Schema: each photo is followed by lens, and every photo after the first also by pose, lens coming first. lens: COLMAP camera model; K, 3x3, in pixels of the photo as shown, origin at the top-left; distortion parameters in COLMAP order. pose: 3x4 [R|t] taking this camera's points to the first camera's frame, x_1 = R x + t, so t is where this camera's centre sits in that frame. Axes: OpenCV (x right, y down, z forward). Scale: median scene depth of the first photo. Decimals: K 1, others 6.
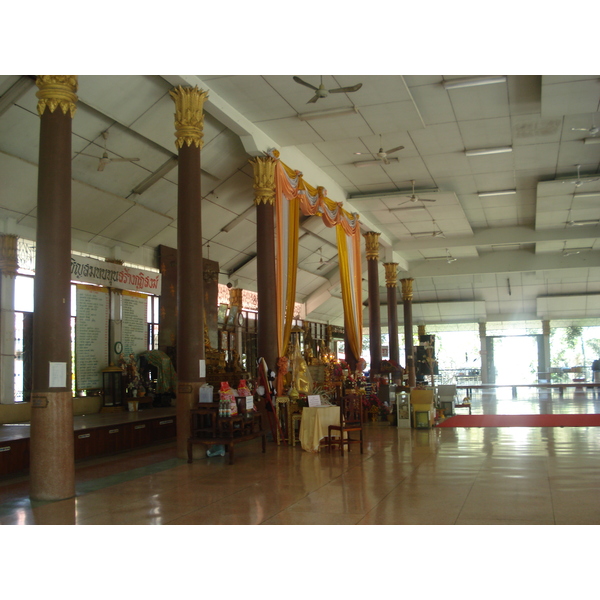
lens RADIAL K [[717.5, 0, 300.0], [0, 717.5, 300.0], [0, 0, 1]] dist [-0.094859, 0.008962]
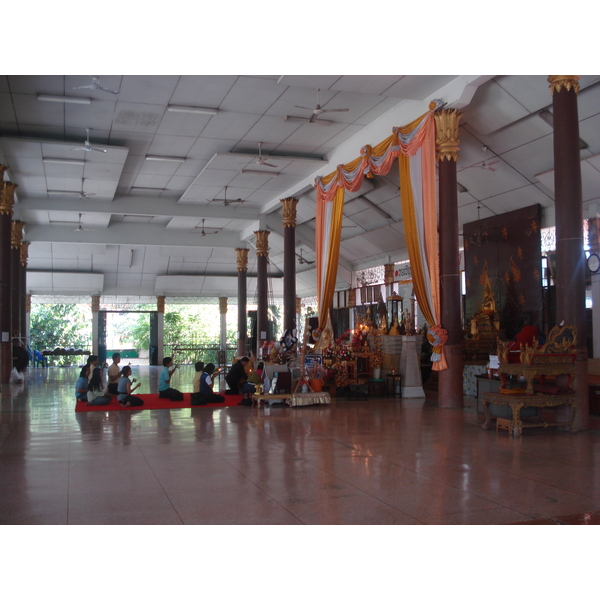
lens RADIAL K [[717.5, 0, 300.0], [0, 717.5, 300.0], [0, 0, 1]] dist [-0.094859, 0.008962]
pose [[-0.813647, -0.001518, -0.581357, 0.745400], [0.072475, 0.991931, -0.104023, 0.155207], [0.576824, -0.126772, -0.806971, 1.940151]]
